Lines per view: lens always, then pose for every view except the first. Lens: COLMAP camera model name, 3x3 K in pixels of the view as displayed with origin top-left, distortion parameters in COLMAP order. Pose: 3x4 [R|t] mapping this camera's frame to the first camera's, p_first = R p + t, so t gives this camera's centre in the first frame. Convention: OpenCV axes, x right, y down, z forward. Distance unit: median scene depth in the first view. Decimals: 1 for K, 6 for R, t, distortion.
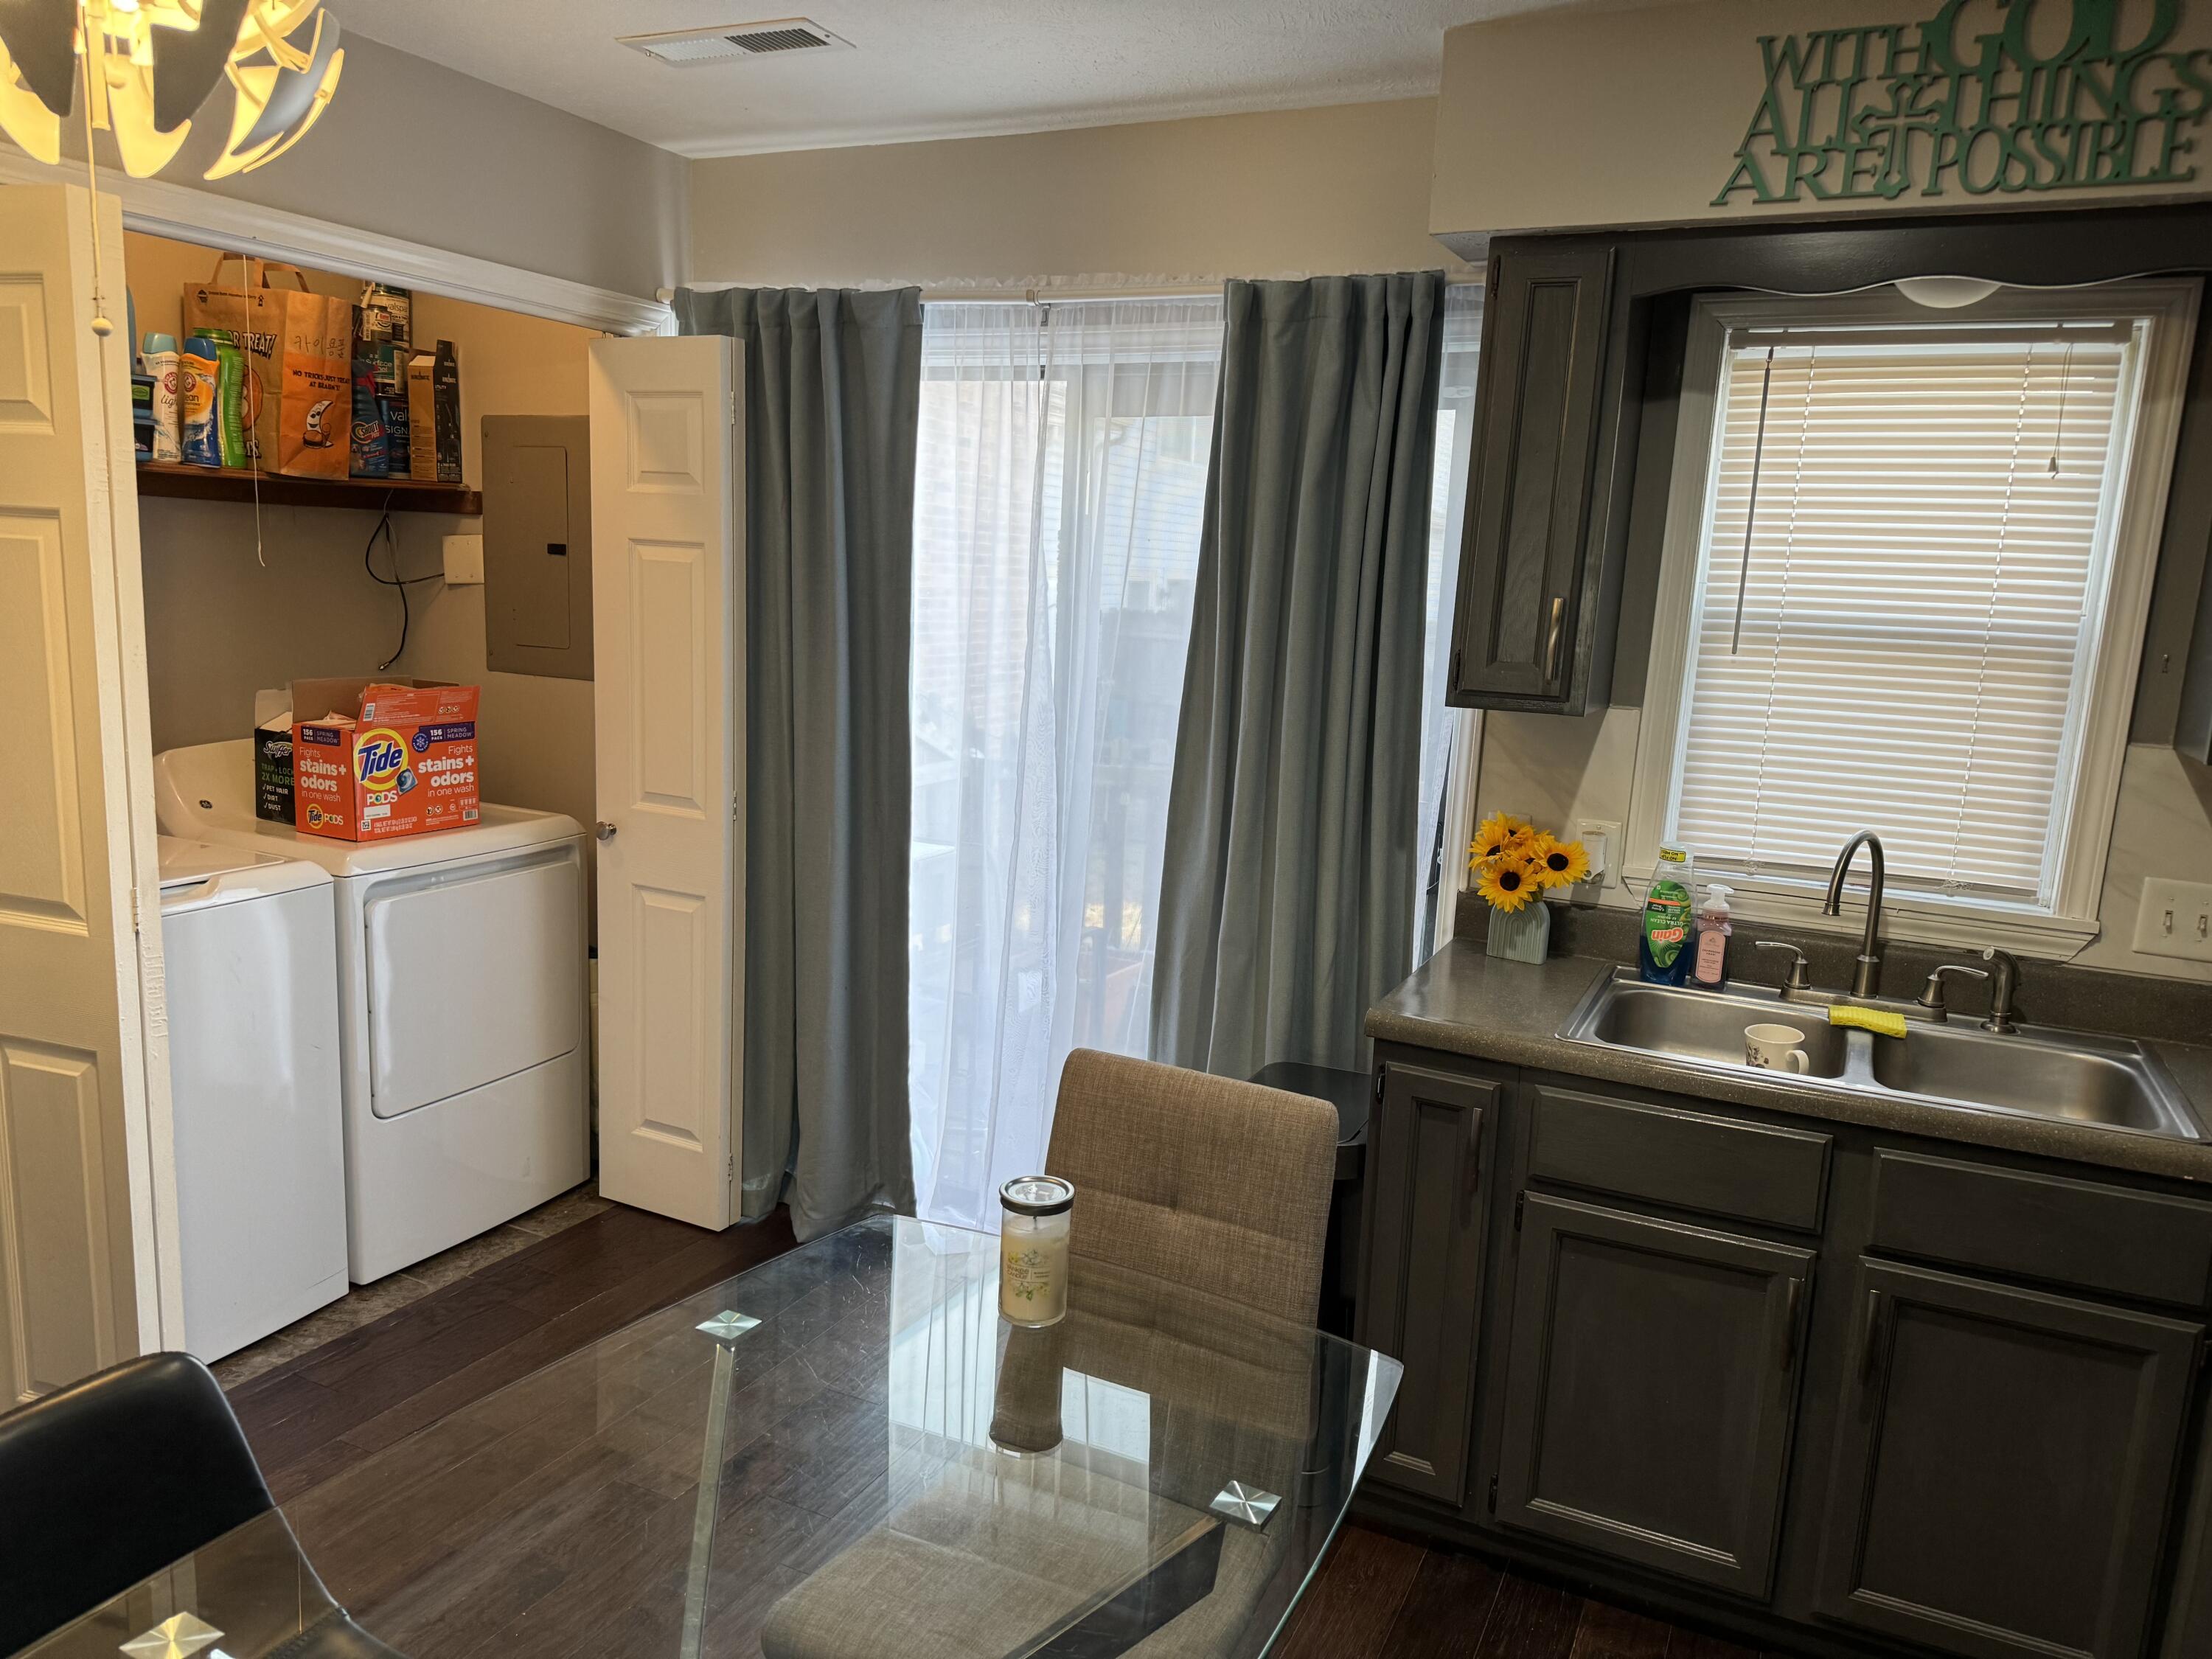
lens RADIAL K [[1566.9, 0, 1126.9], [0, 1566.9, 847.1], [0, 0, 1]] dist [0.087848, -0.051356]
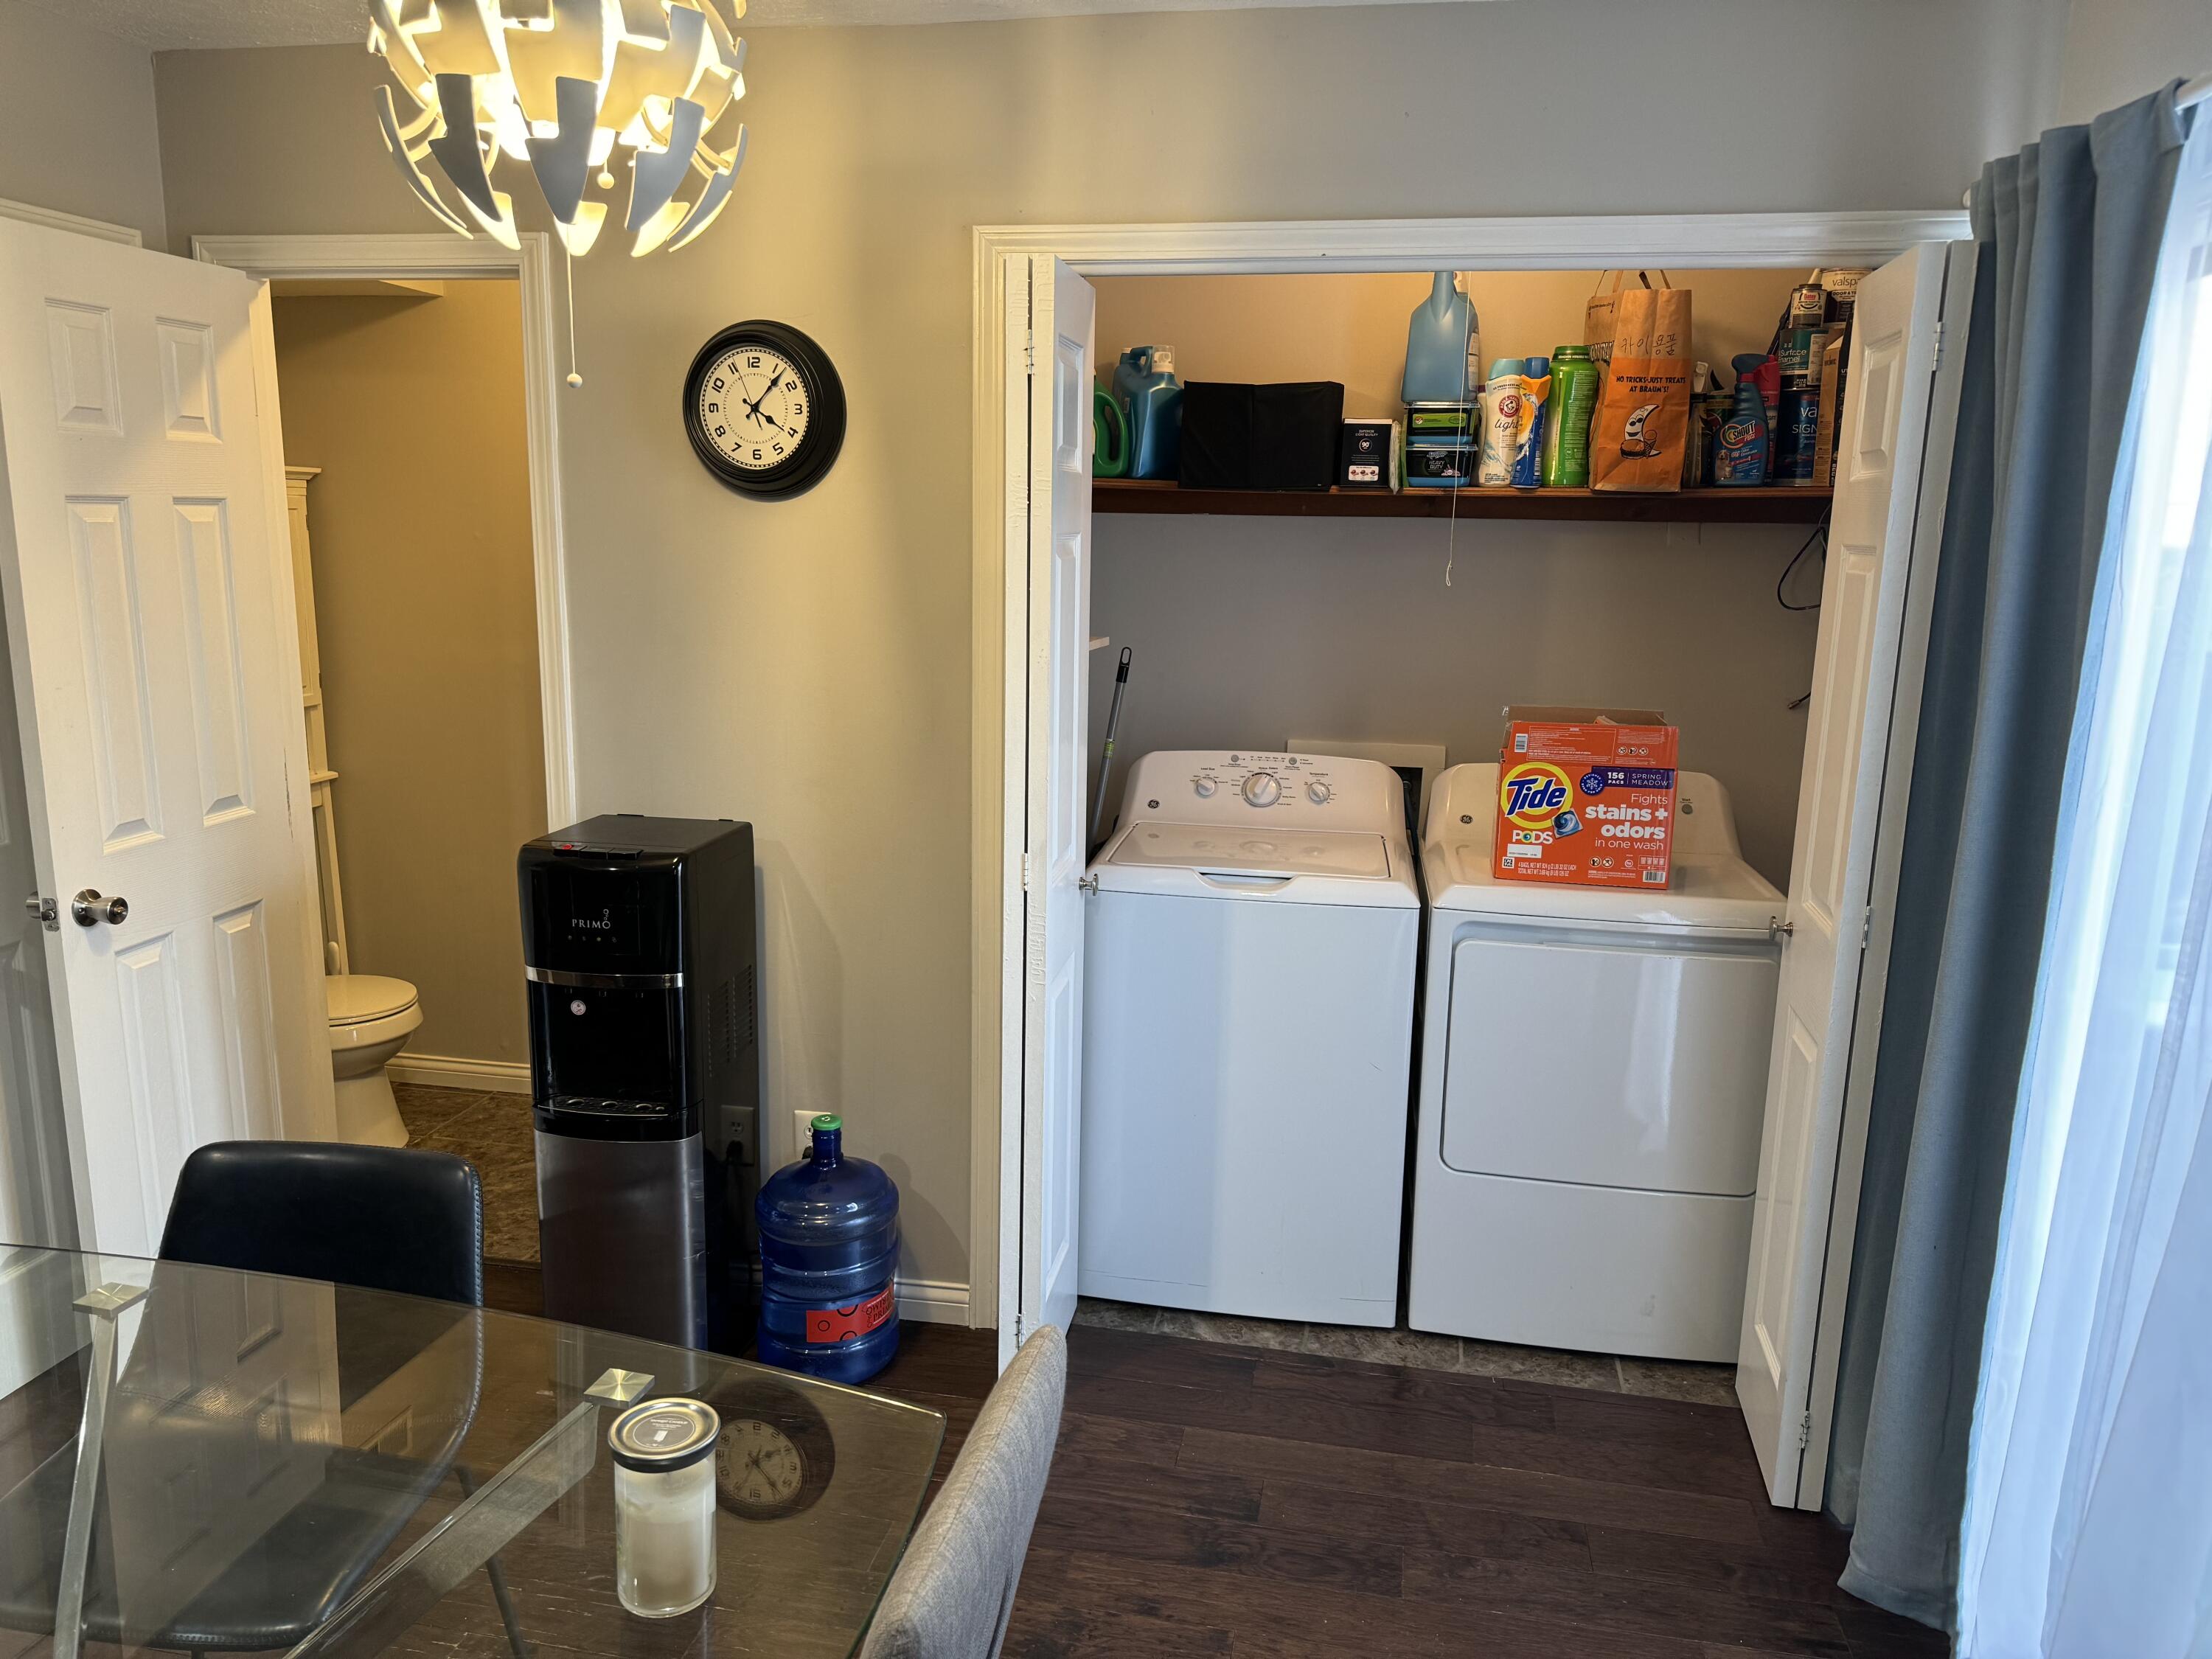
lens RADIAL K [[1566.9, 0, 1134.9], [0, 1566.9, 857.0], [0, 0, 1]] dist [0.087848, -0.051356]
pose [[0.286280, 0.167286, -0.943429, 0.314192], [-0.188500, 0.975231, 0.115726, -0.078823], [0.939421, 0.144706, 0.310722, 0.489006]]
